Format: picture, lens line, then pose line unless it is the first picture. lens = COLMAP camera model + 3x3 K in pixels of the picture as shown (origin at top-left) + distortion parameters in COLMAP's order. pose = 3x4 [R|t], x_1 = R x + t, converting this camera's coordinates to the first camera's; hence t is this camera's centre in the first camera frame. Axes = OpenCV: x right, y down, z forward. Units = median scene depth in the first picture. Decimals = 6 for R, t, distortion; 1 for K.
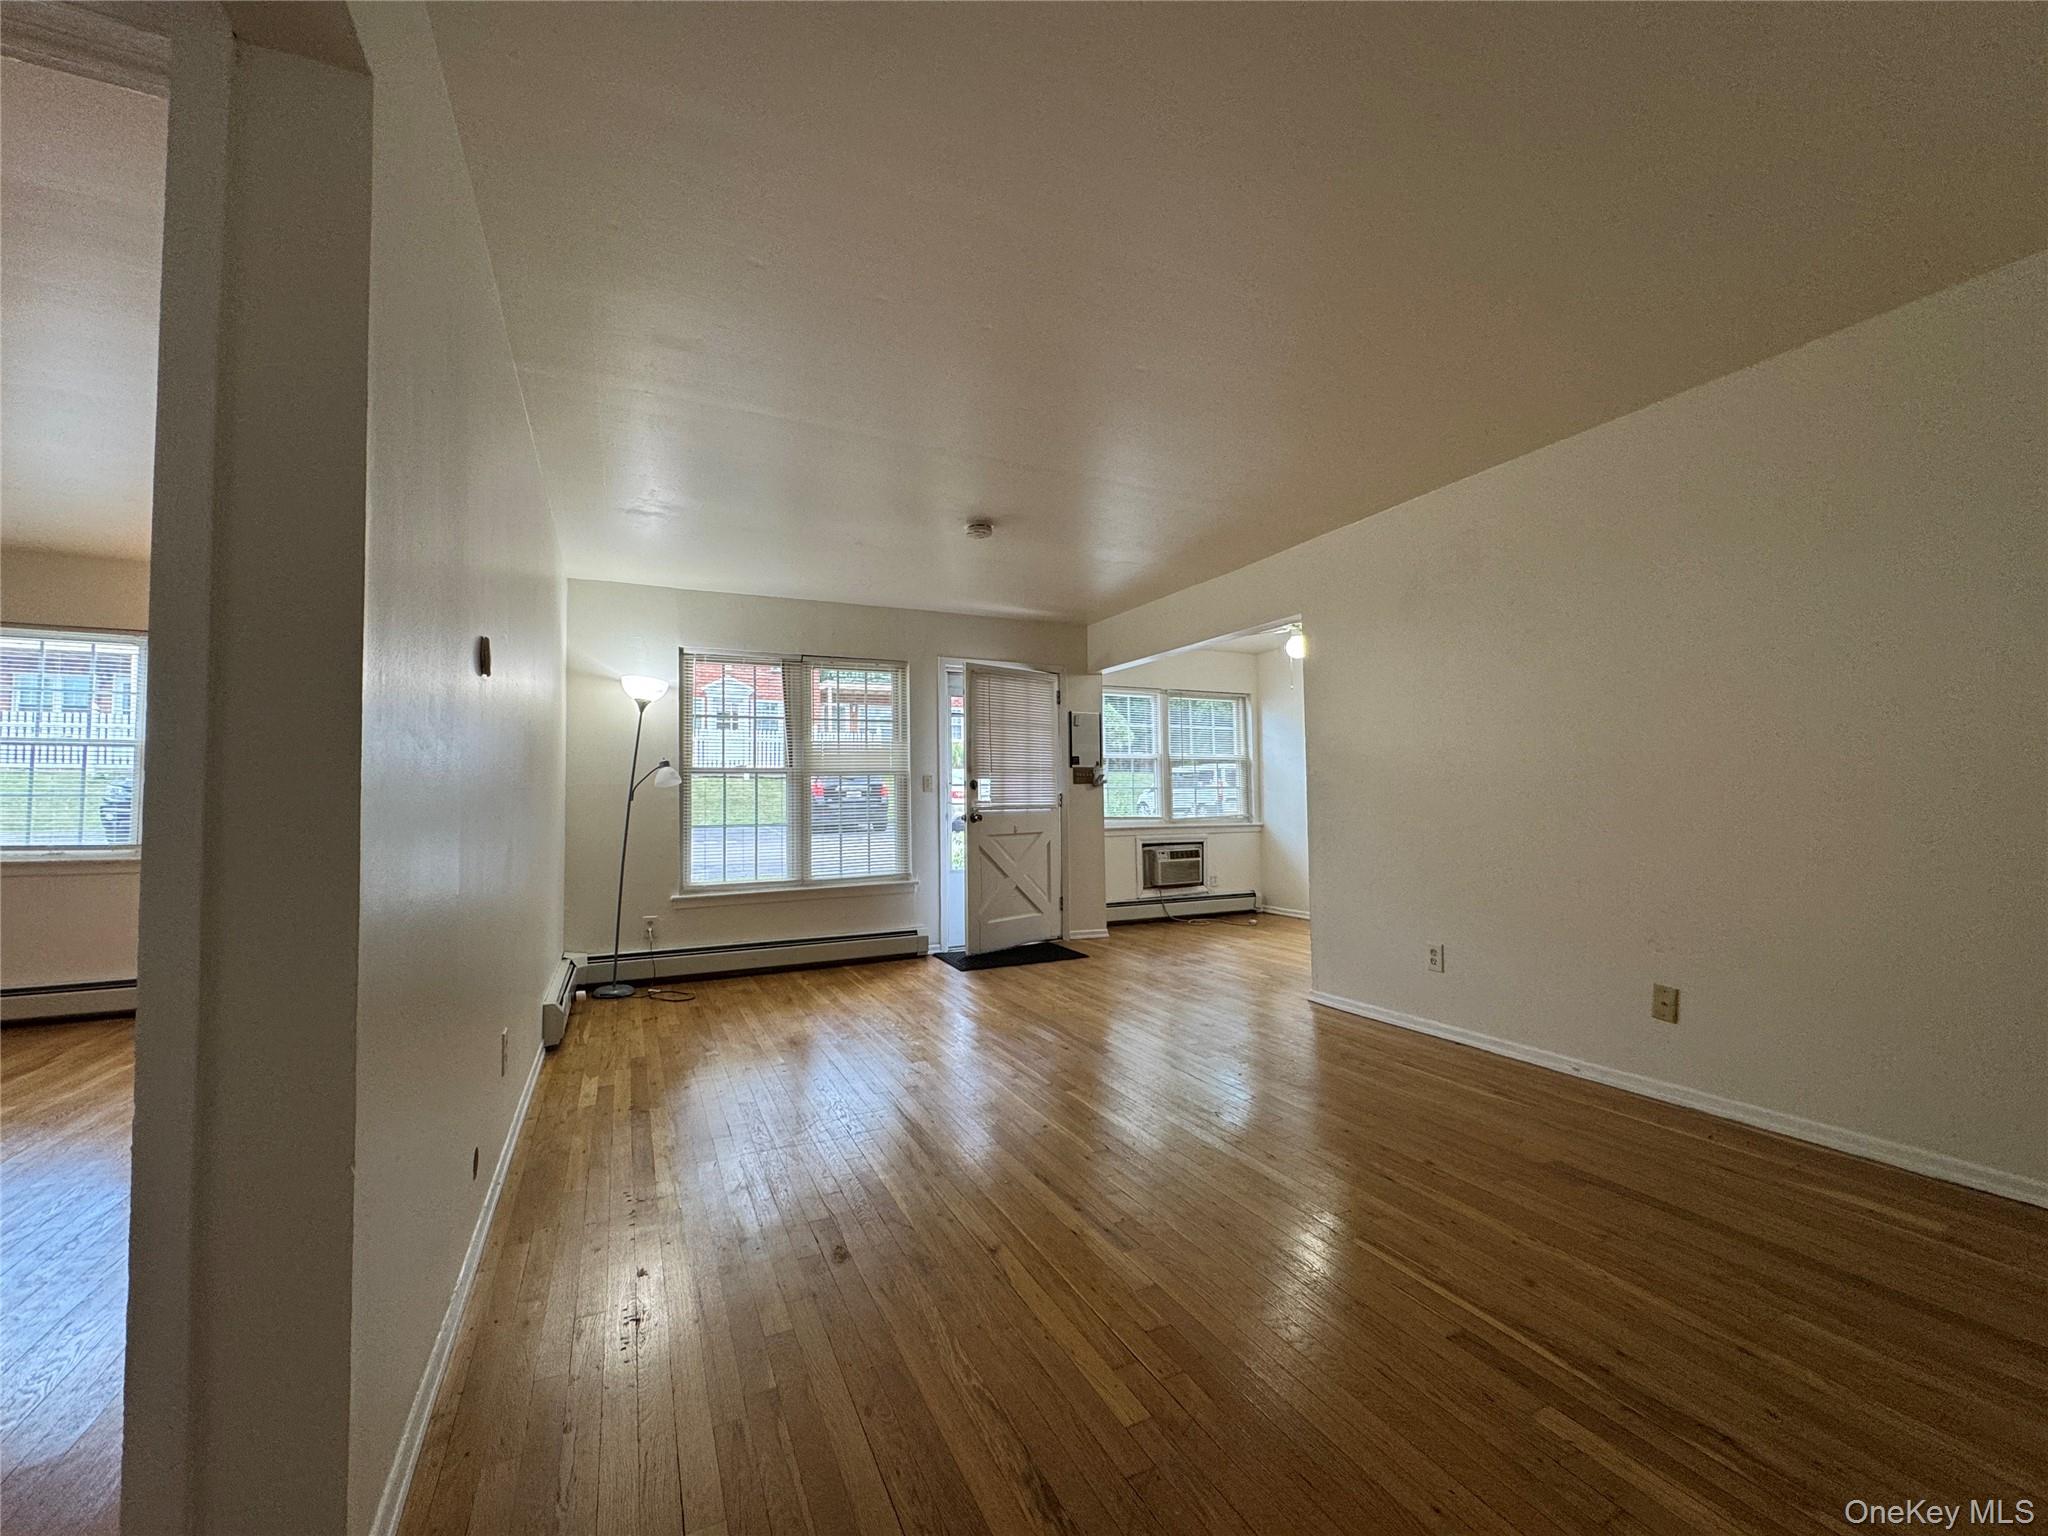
lens RADIAL K [[816.8, 0, 1024.0], [0, 816.8, 768.0], [0, 0, 1]] dist [-0.003726, -0.000673]
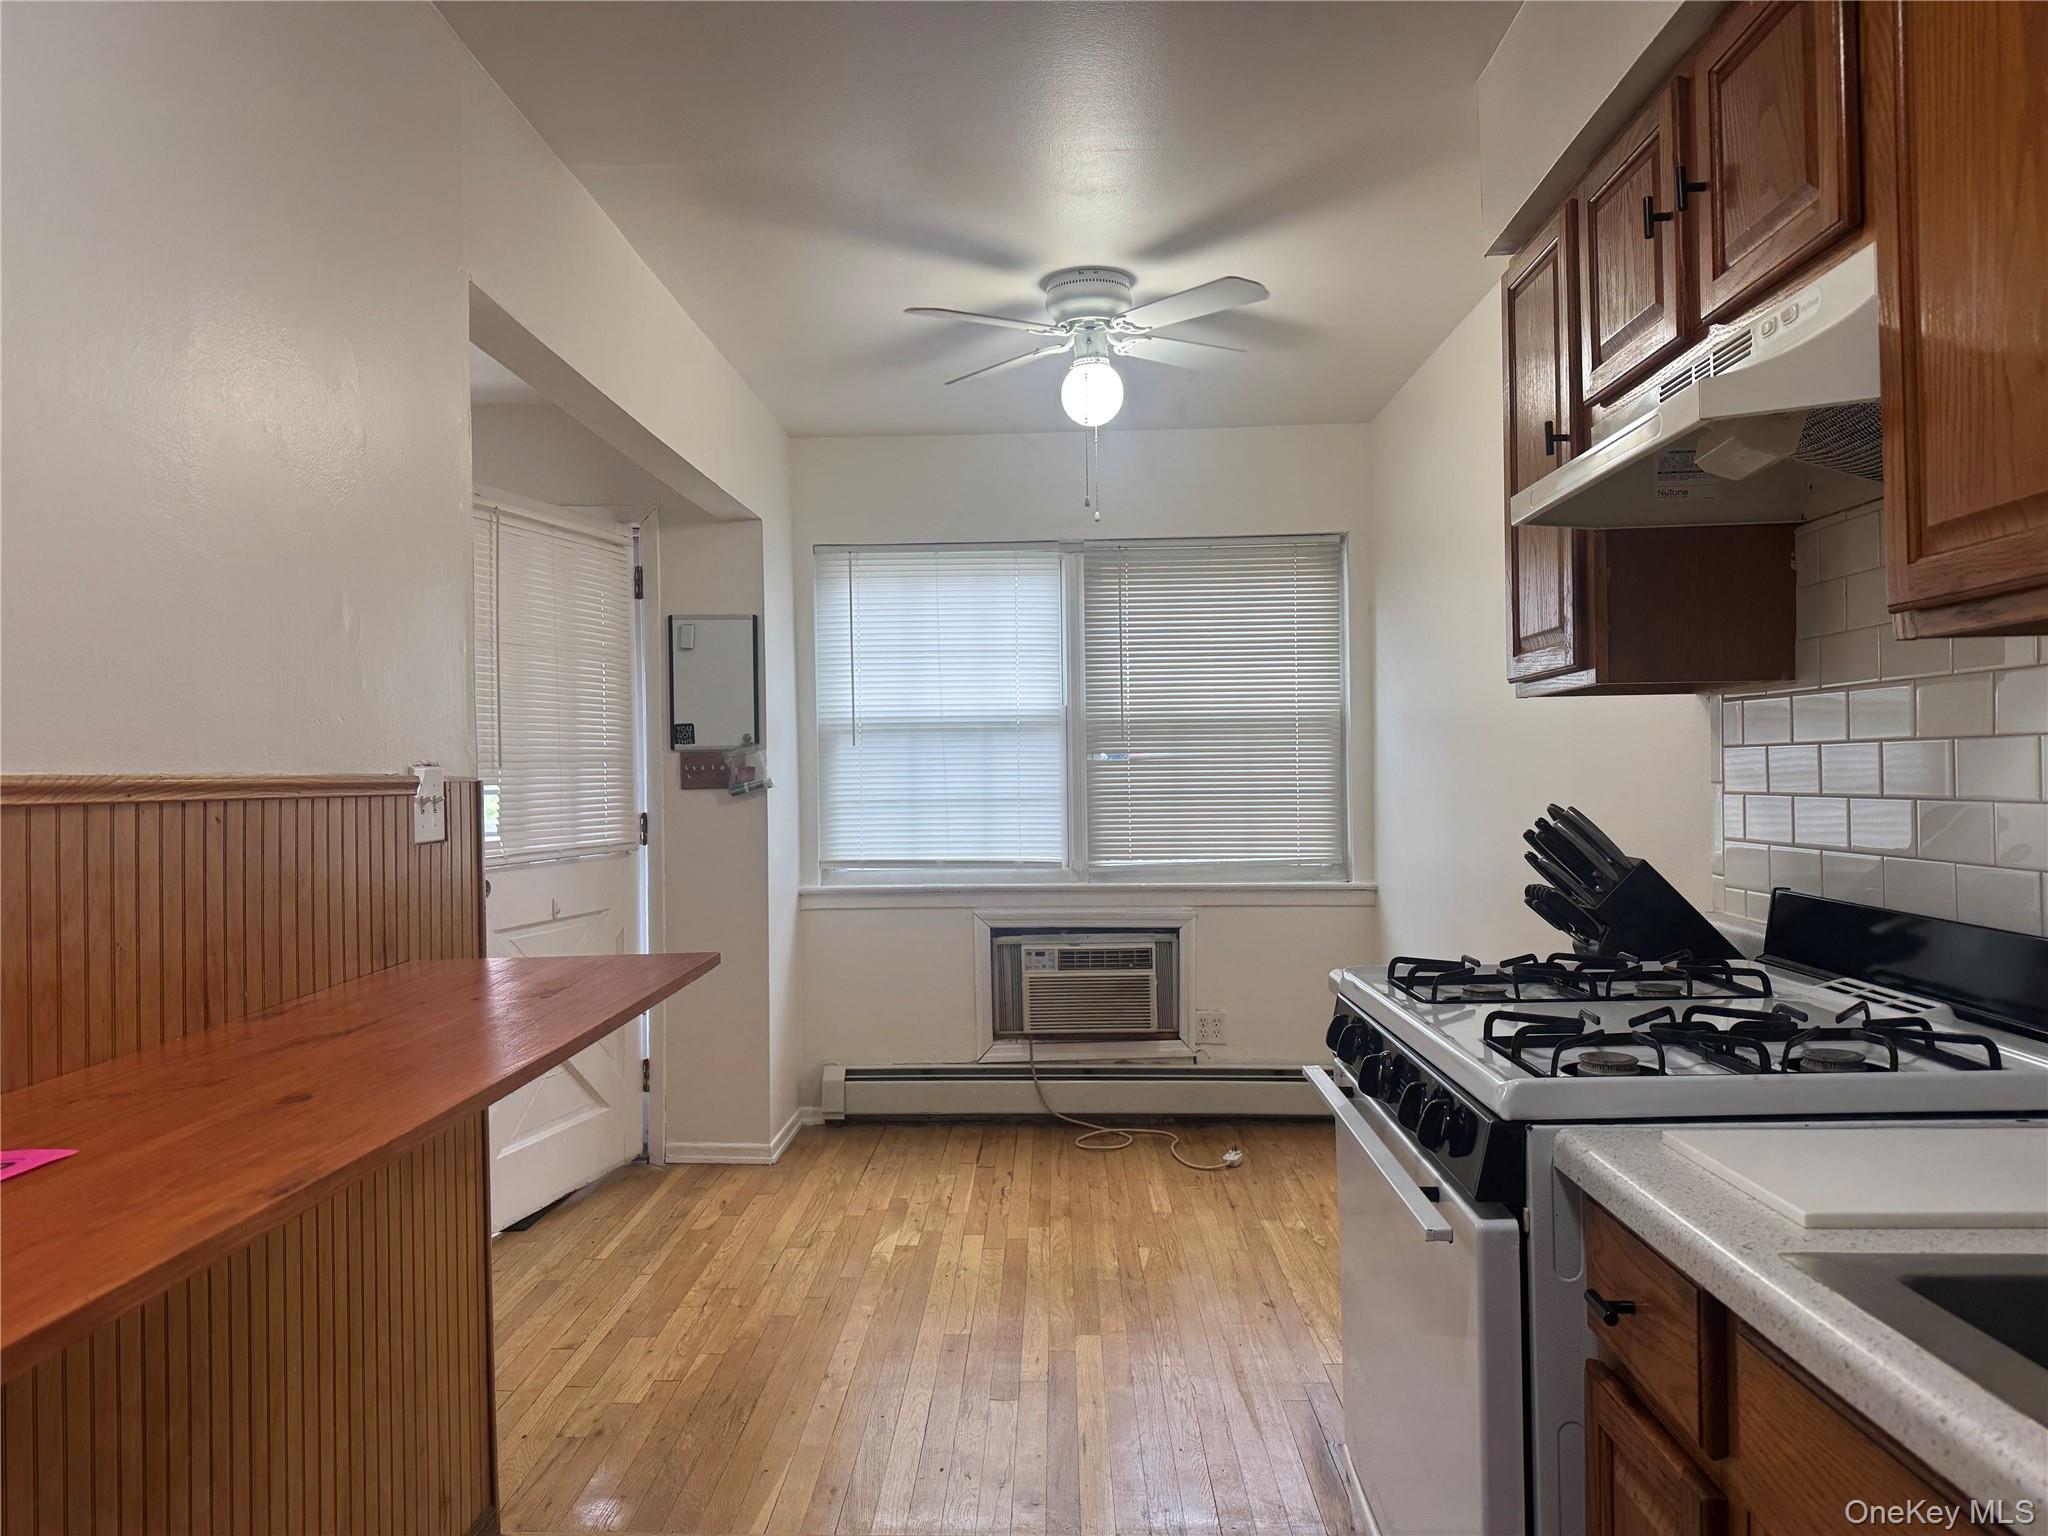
lens RADIAL K [[1421.9, 0, 1015.2], [0, 1421.9, 770.5], [0, 0, 1]] dist [0.149190, -0.237534]
pose [[0.887327, 0.002270, -0.461135, 0.539337], [0.020299, 0.998826, 0.043976, -0.018607], [0.460694, -0.048381, 0.886239, 0.423898]]
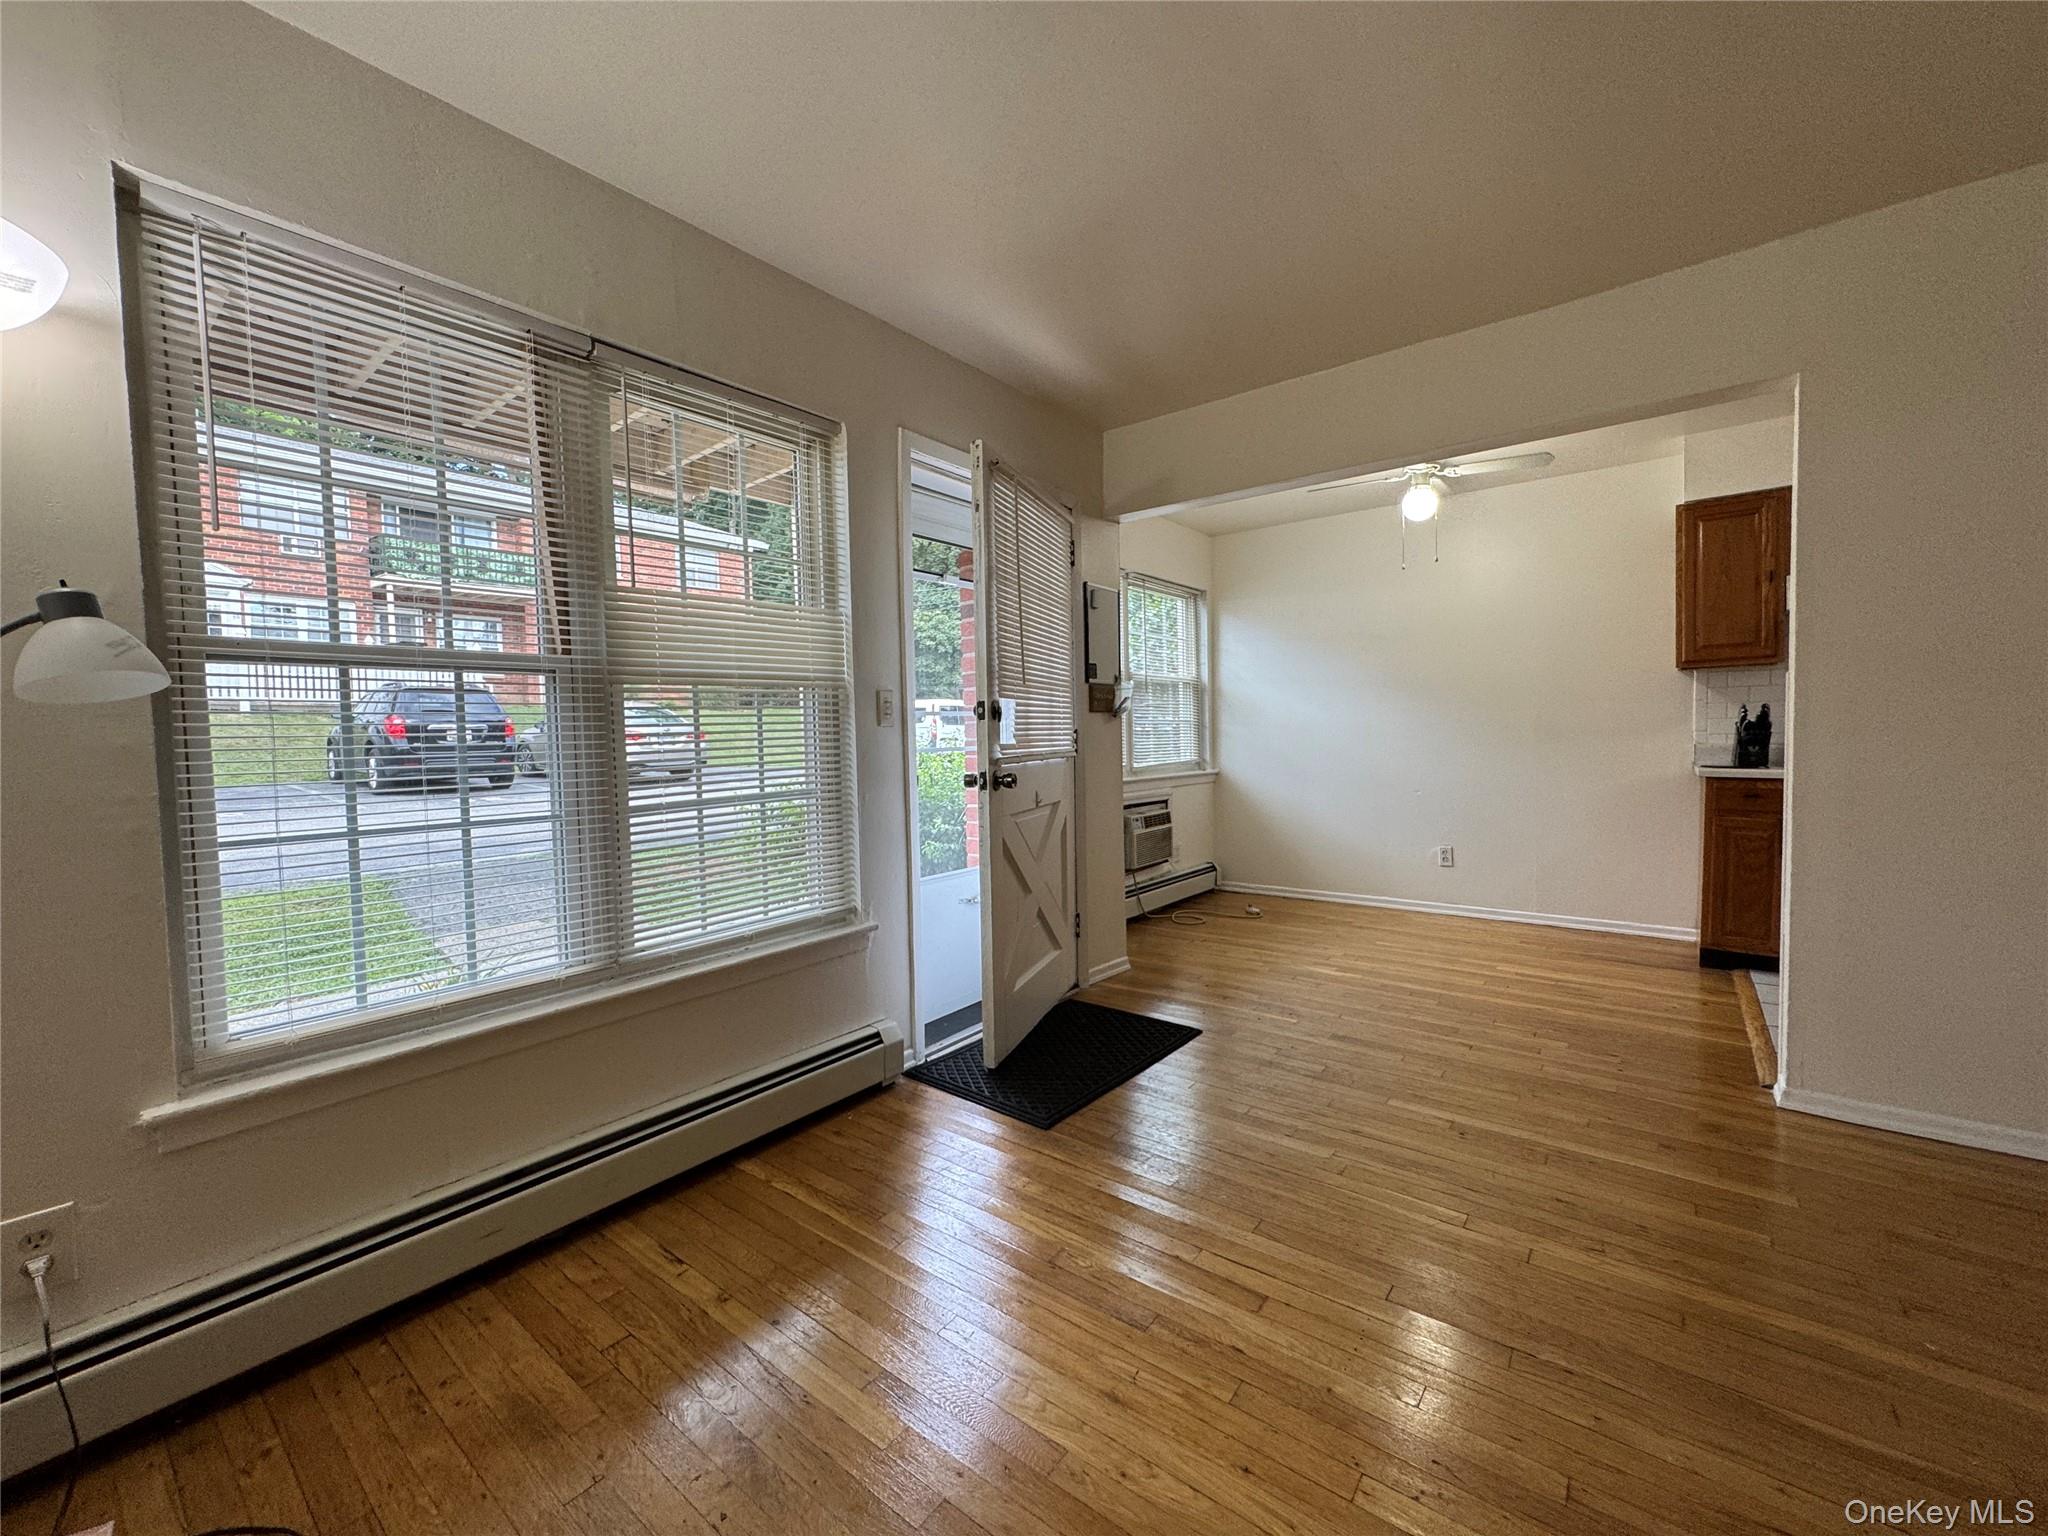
lens RADIAL K [[816.8, 0, 1024.0], [0, 816.8, 768.0], [0, 0, 1]] dist [-0.003726, -0.000673]
pose [[0.900631, -0.022682, 0.433992, -0.221577], [-0.009357, 0.997393, 0.071546, 0.017443], [-0.434483, -0.068498, 0.898072, 0.501564]]
